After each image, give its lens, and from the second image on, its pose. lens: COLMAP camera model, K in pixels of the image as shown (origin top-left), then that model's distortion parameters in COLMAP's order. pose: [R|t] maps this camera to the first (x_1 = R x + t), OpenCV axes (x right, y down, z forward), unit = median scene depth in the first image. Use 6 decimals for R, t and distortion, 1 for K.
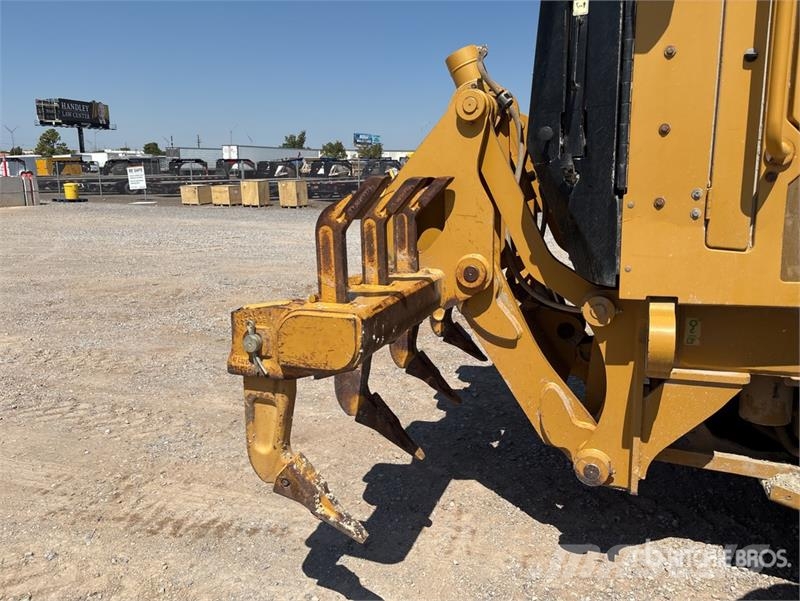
lens RADIAL K [[595.4, 0, 418.8], [0, 595.4, 321.1], [0, 0, 1]] dist [0.035902, -0.026037]
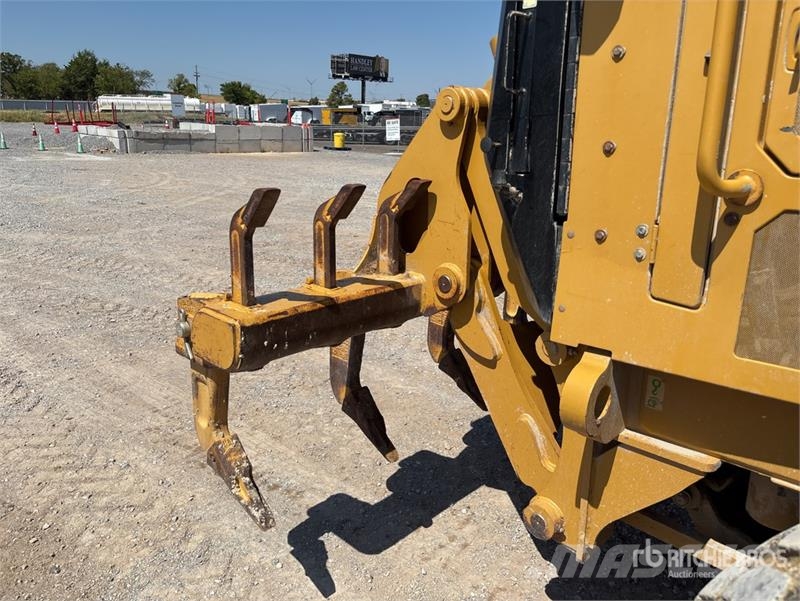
lens RADIAL K [[602.7, 0, 424.2], [0, 602.7, 311.4], [0, 0, 1]] dist [0.035261, -0.036095]
pose [[0.916851, 0.144647, -0.372103, 0.416129], [-0.124100, 0.989142, 0.078729, -0.107254], [0.379450, -0.026005, 0.924847, 0.109379]]
